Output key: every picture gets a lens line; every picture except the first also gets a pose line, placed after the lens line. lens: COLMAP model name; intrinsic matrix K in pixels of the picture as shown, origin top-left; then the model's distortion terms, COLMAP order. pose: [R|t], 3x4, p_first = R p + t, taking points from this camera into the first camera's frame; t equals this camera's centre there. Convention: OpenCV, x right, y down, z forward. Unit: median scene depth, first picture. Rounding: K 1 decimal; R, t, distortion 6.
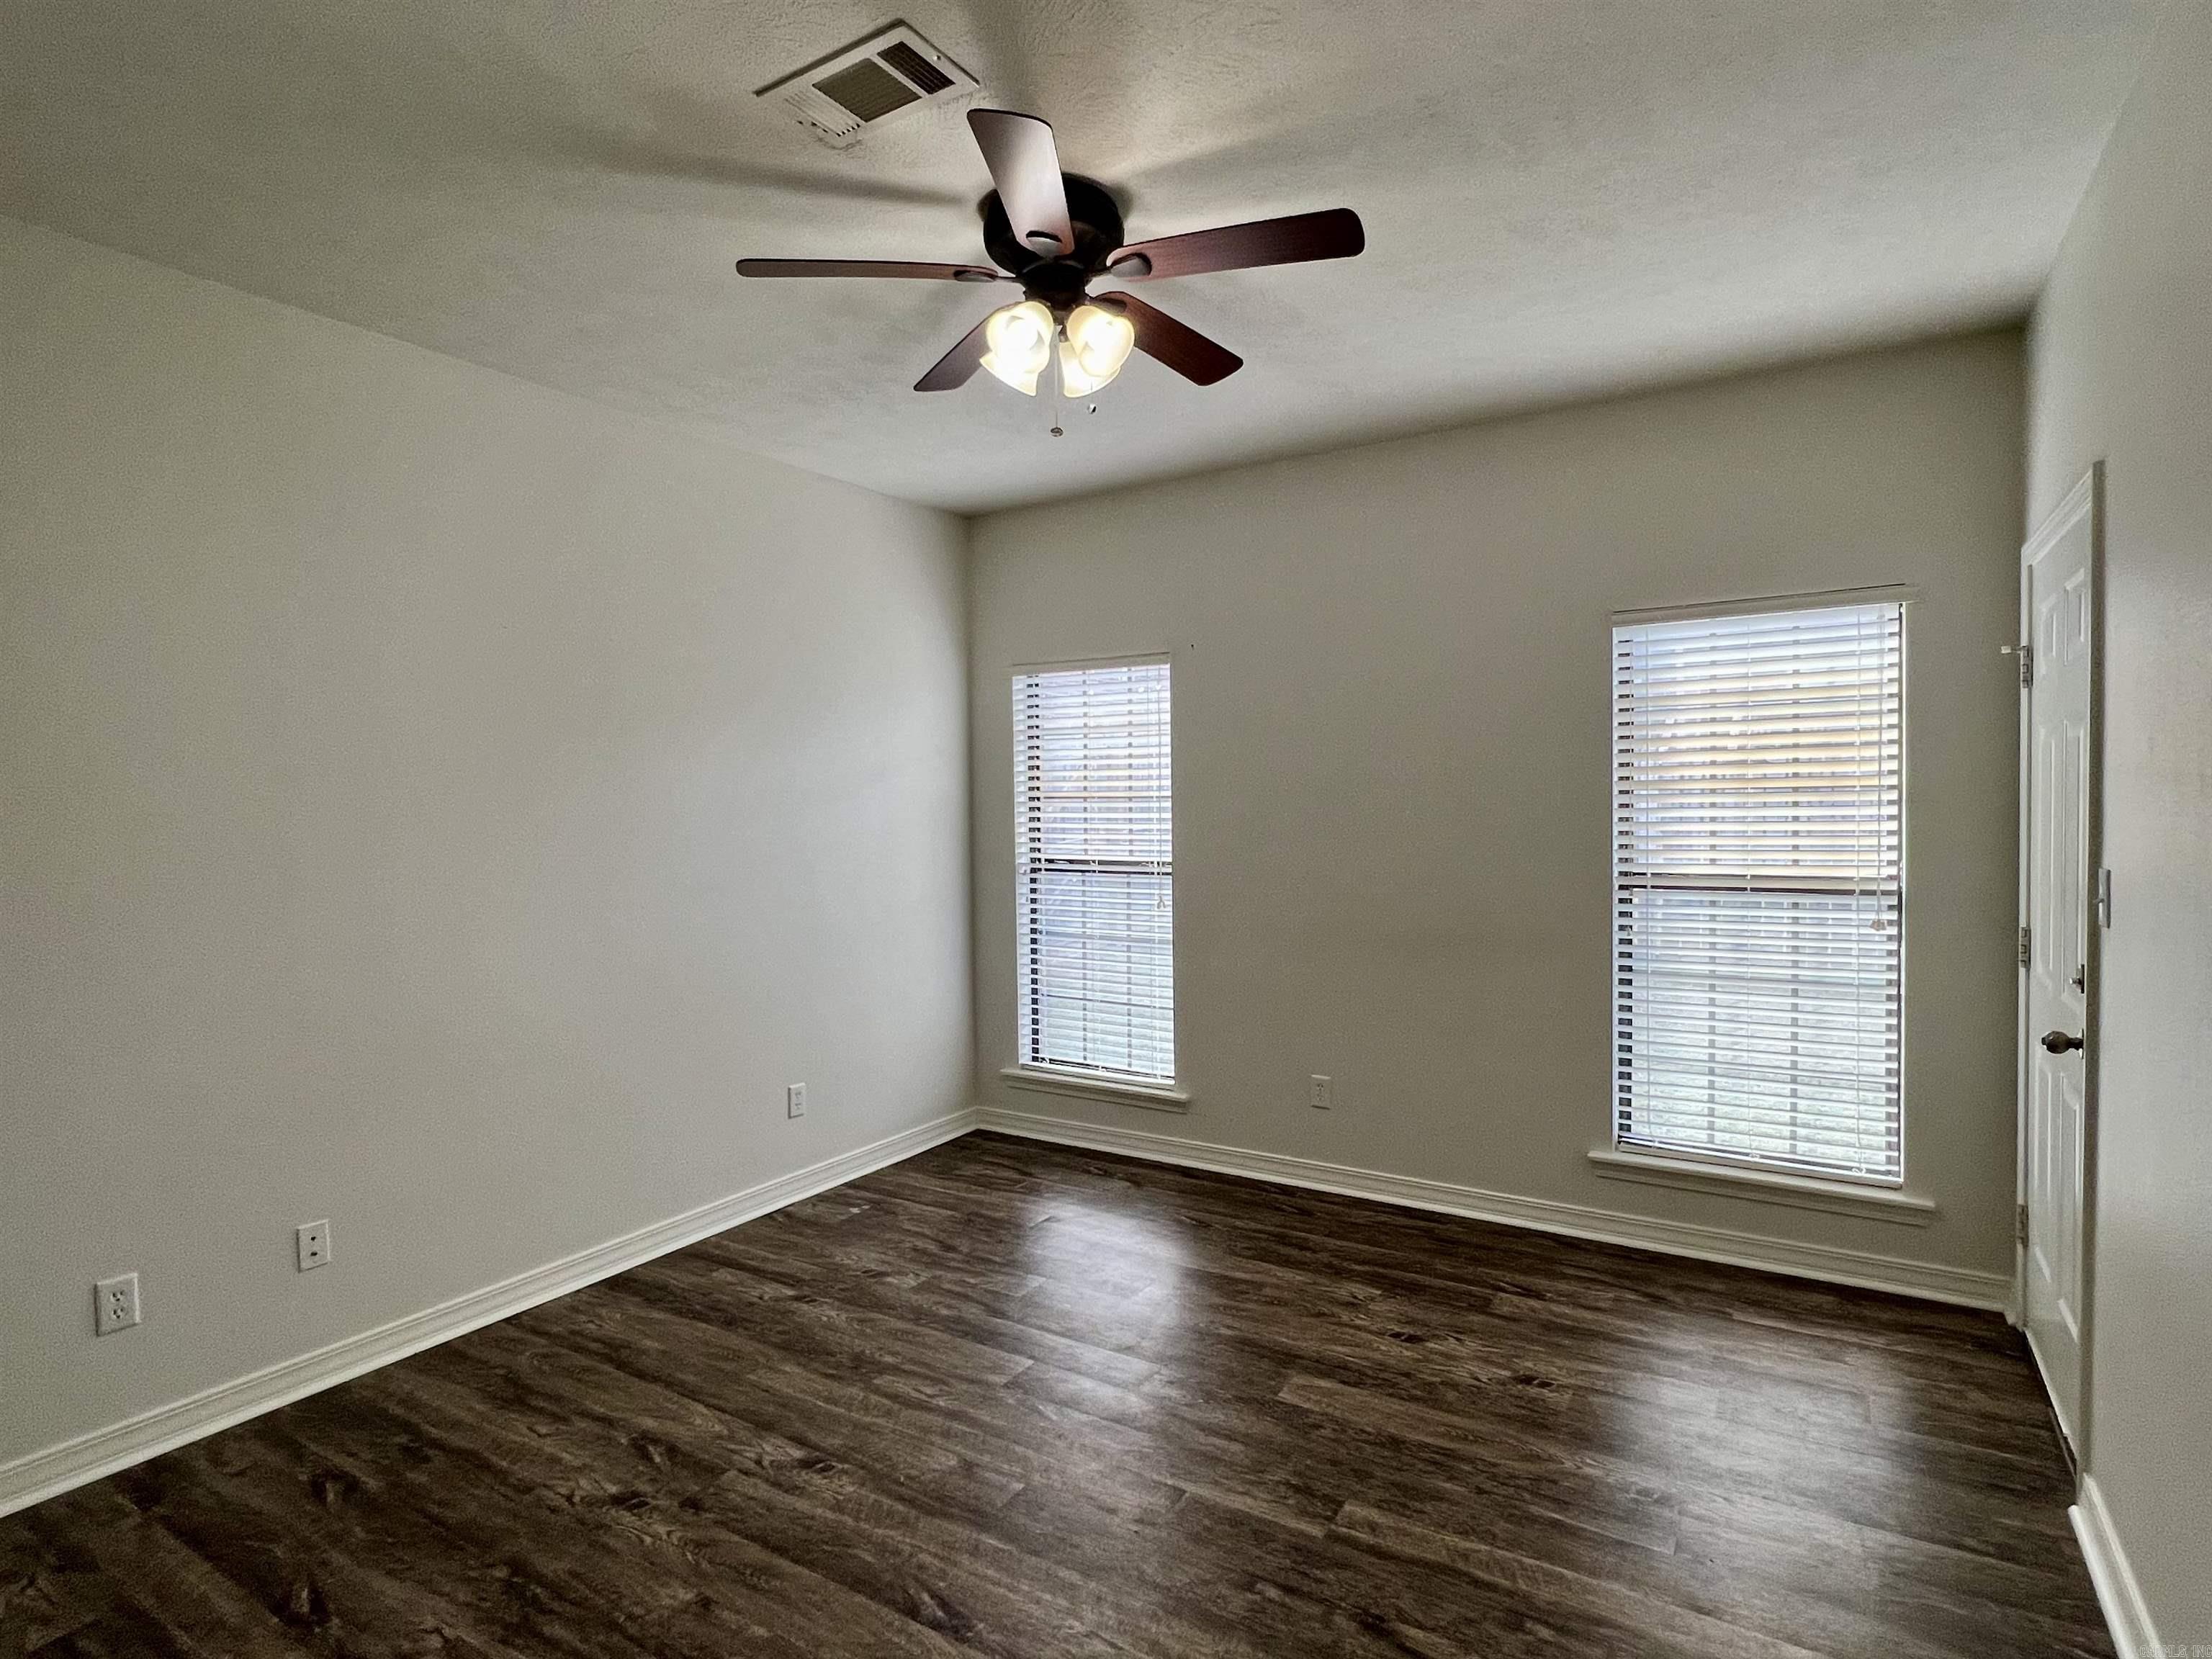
lens RADIAL K [[1159.0, 0, 1118.7], [0, 1159.0, 835.4], [0, 0, 1]] dist [-0.003232, -0.000217]
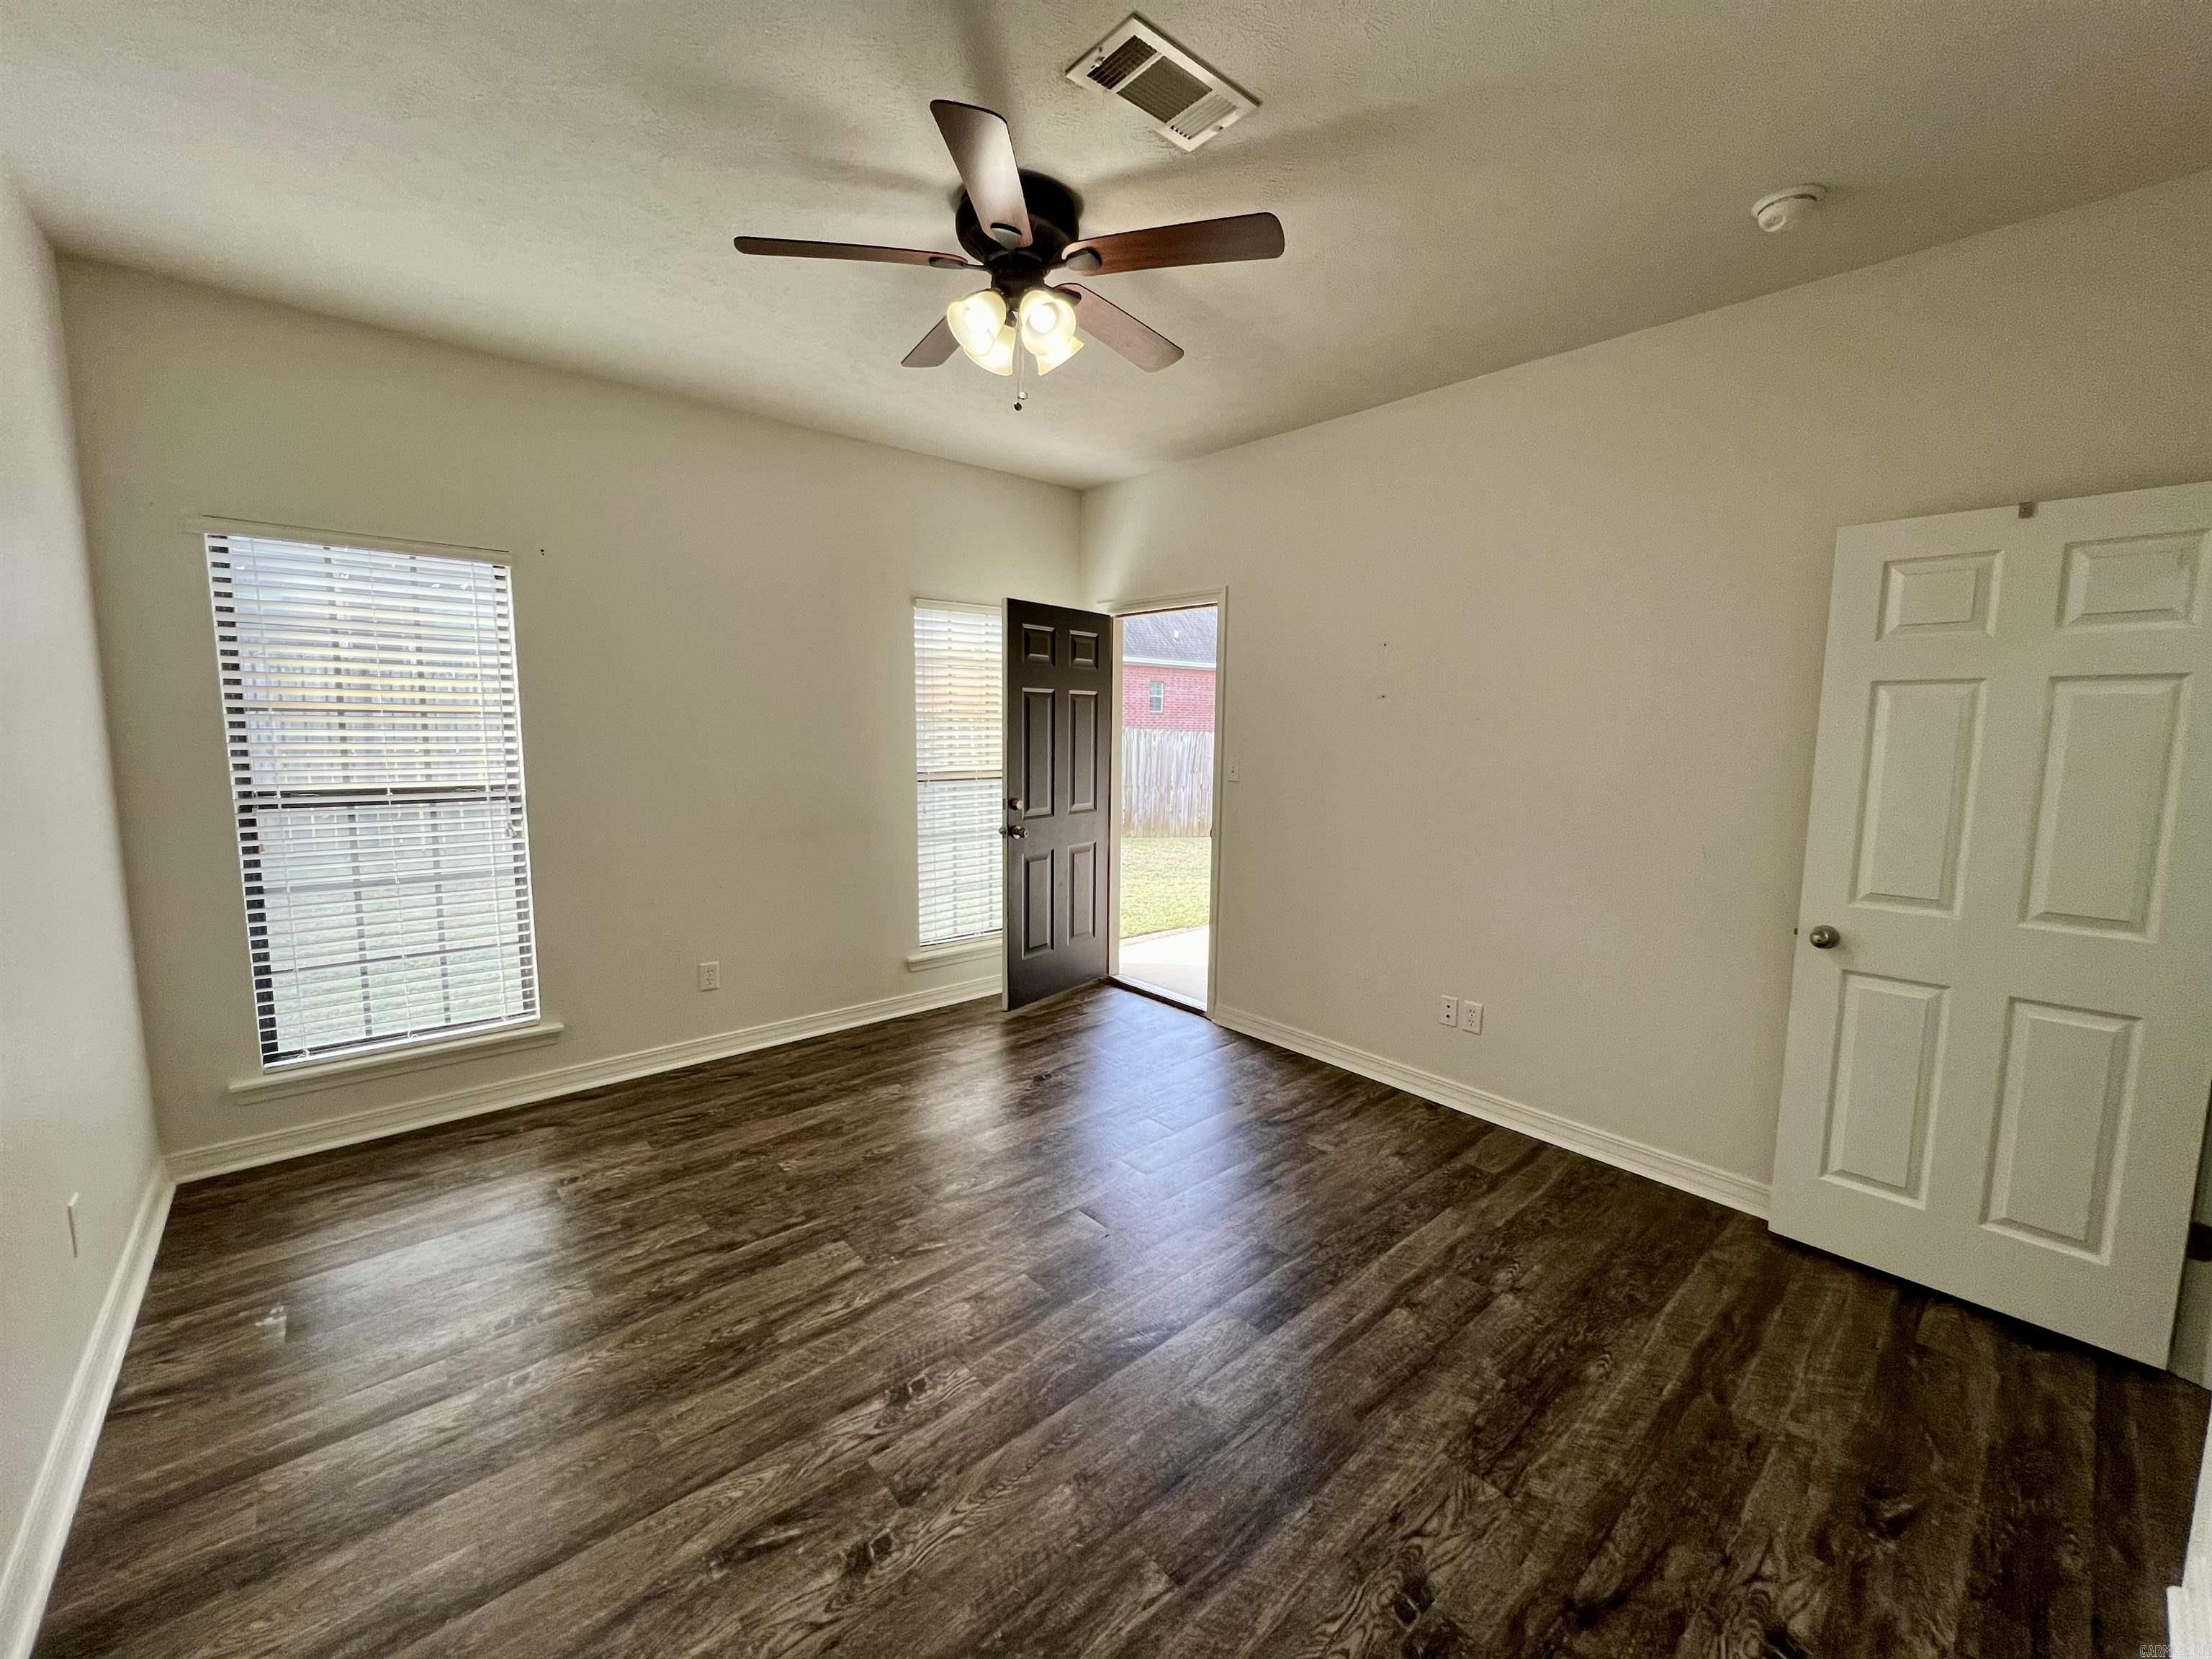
lens RADIAL K [[882.2, 0, 1106.0], [0, 882.2, 829.5], [0, 0, 1]] dist [-0.001949, 0.000354]
pose [[0.284603, -0.101978, 0.953206, -0.620656], [0.012646, 0.994639, 0.102635, -0.009573], [-0.958562, -0.017156, 0.284367, 0.440268]]
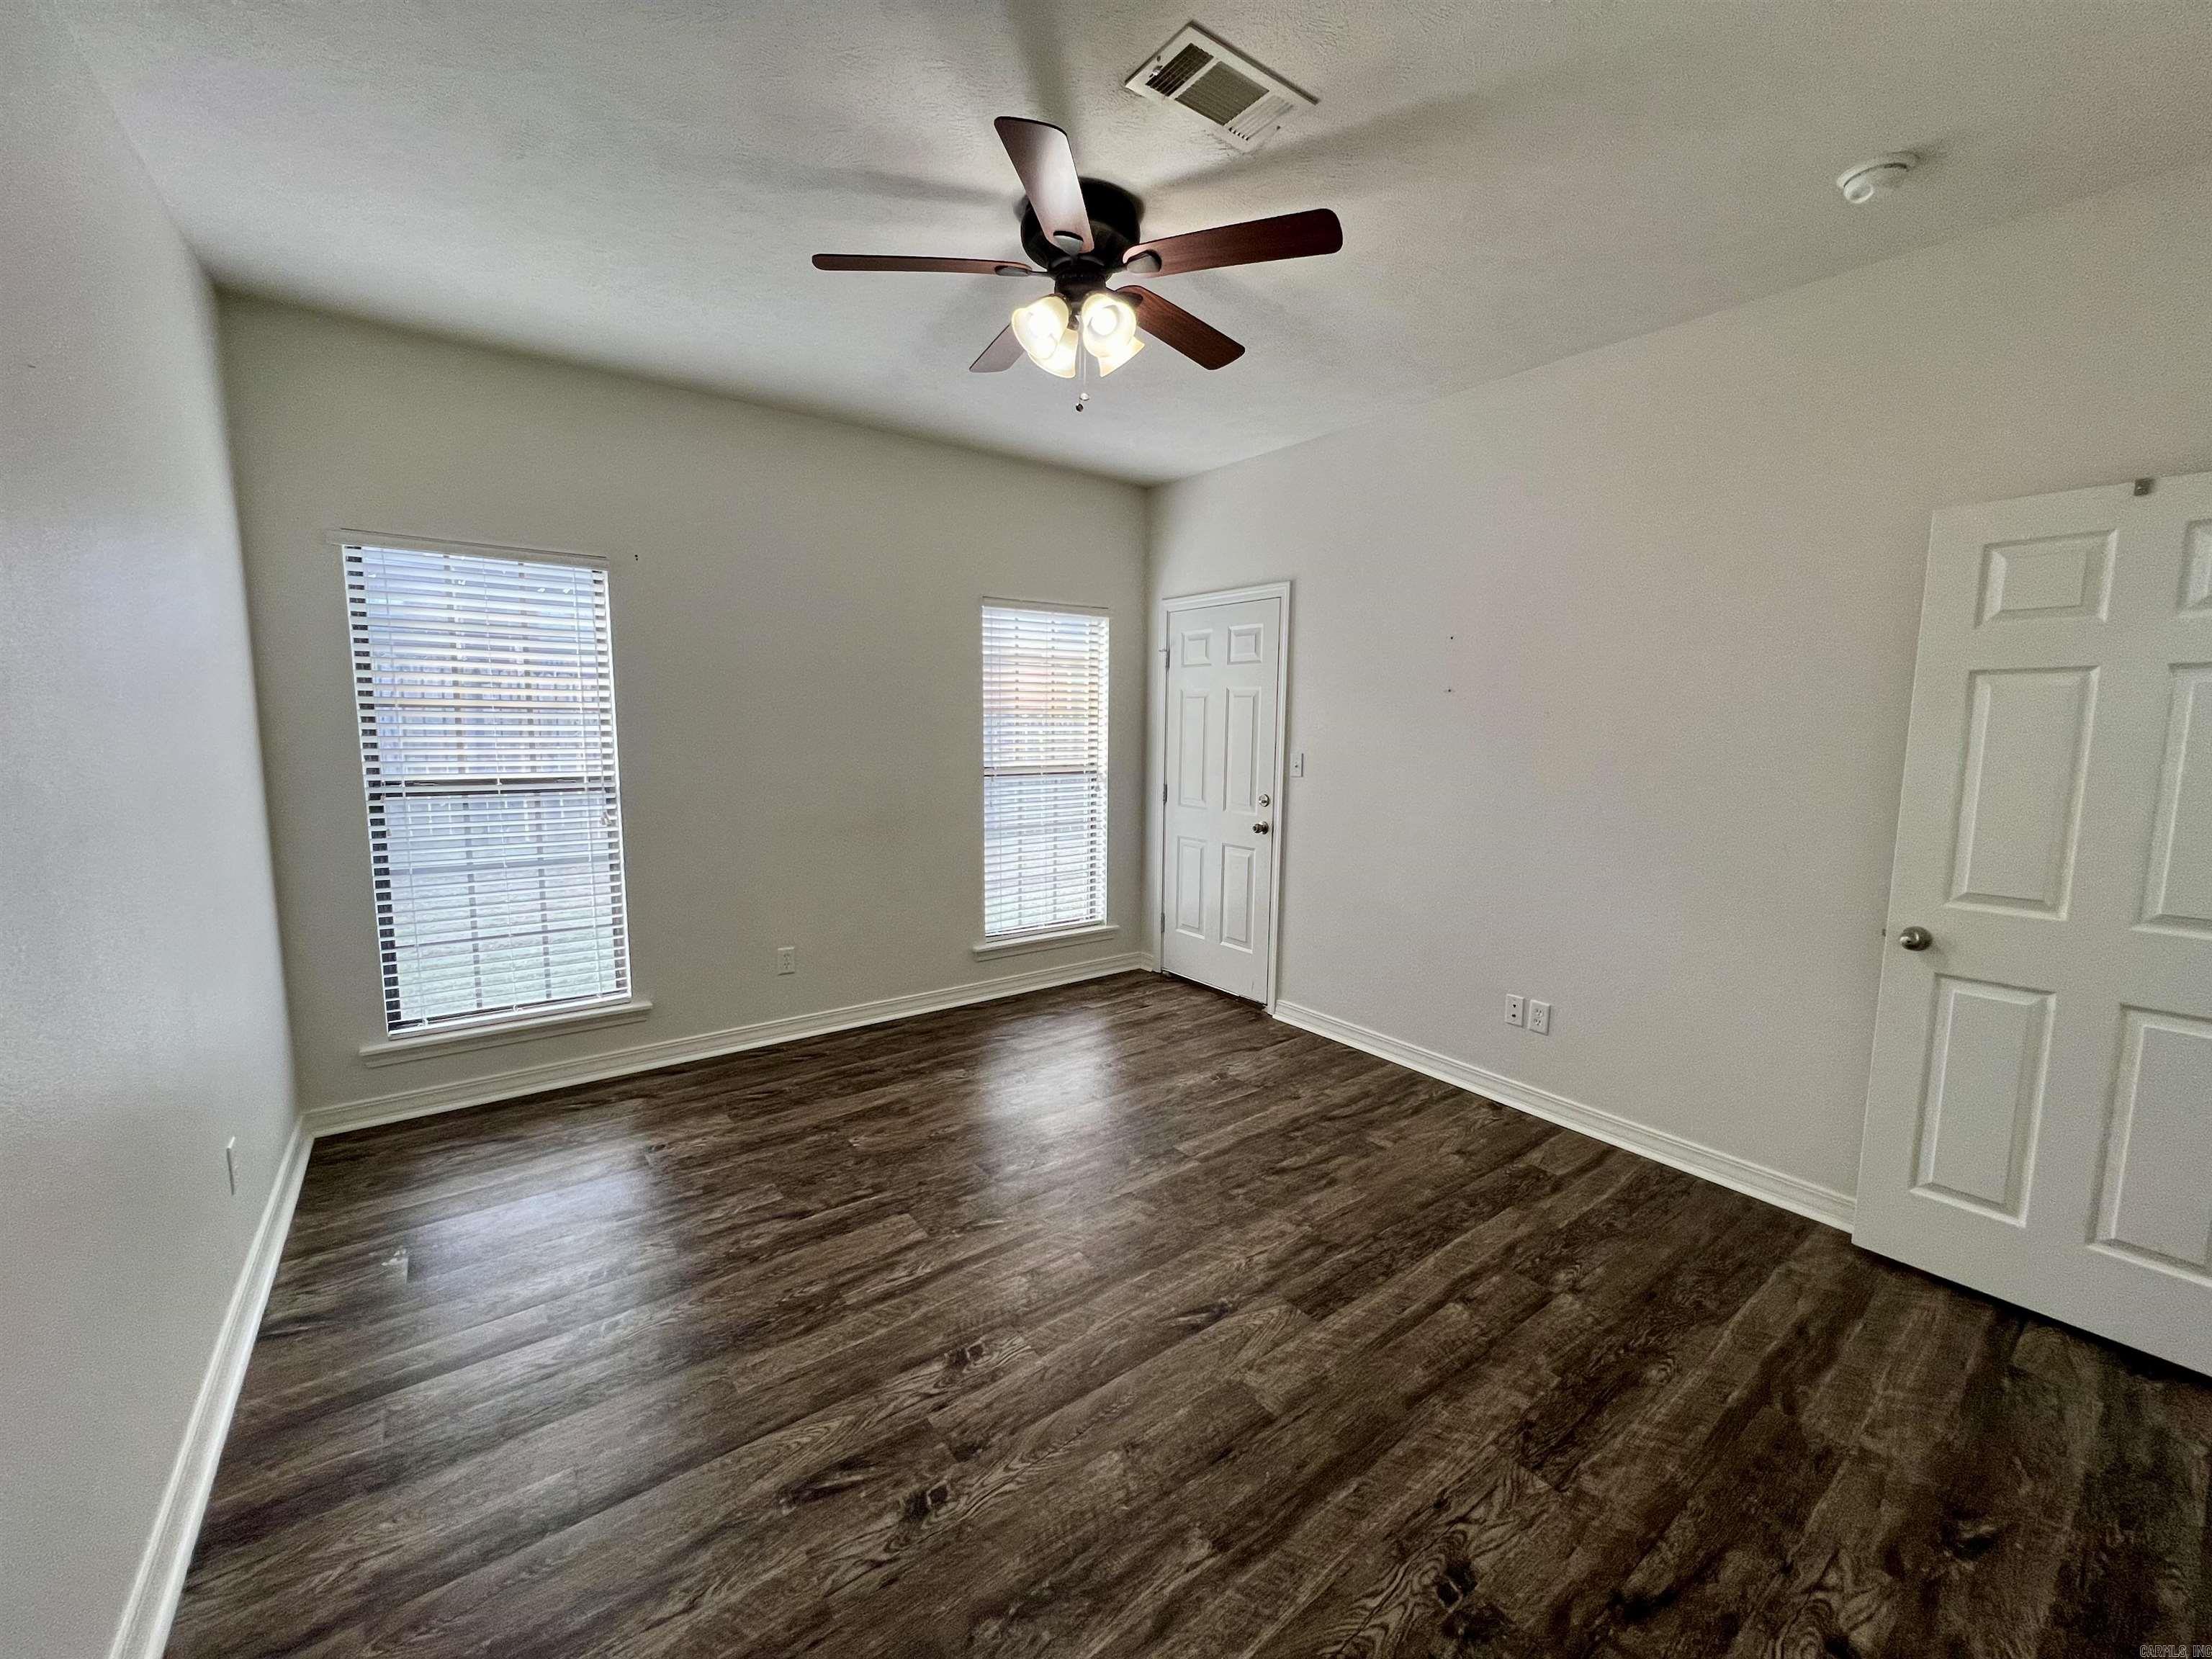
lens RADIAL K [[882.2, 0, 1106.0], [0, 882.2, 829.5], [0, 0, 1]] dist [-0.001949, 0.000354]
pose [[0.358134, -0.100834, 0.928209, -0.632277], [0.012815, 0.994588, 0.103101, -0.004887], [-0.933582, -0.025029, 0.357488, 0.427846]]
